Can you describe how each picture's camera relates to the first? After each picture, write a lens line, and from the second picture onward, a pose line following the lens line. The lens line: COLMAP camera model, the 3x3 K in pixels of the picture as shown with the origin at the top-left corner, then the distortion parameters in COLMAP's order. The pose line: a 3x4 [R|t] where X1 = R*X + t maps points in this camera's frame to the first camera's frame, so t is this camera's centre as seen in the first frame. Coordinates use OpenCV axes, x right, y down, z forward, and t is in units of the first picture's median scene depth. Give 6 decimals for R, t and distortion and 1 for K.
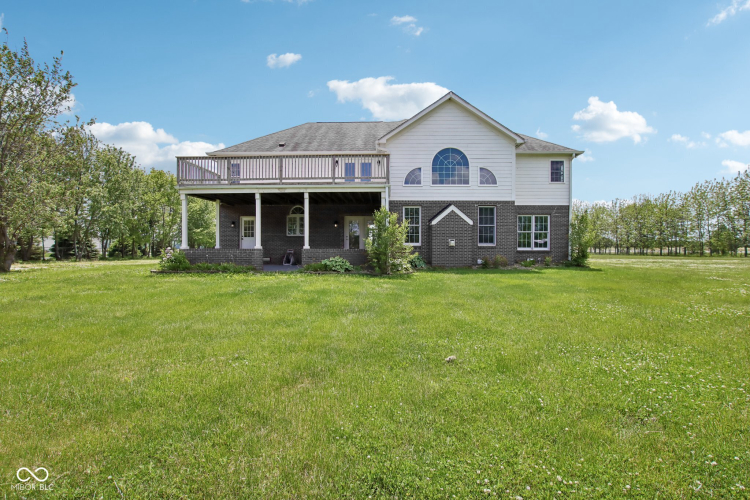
lens RADIAL K [[351.8, 0, 375.2], [0, 351.8, 249.2], [0, 0, 1]] dist [-0.029683, 0.002894]
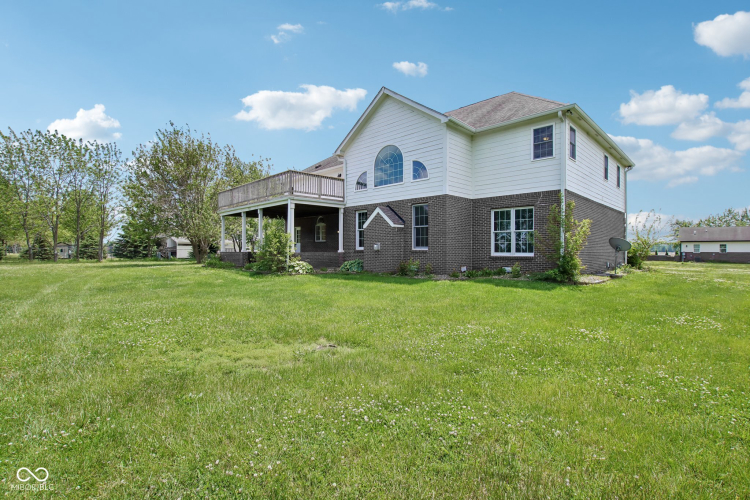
lens RADIAL K [[351.8, 0, 374.4], [0, 351.8, 247.1], [0, 0, 1]] dist [-0.029683, 0.002894]
pose [[0.718783, -0.004660, -0.695219, 0.835520], [-0.009514, 0.999818, -0.016538, -0.001452], [0.695170, 0.018501, 0.718608, 0.301170]]
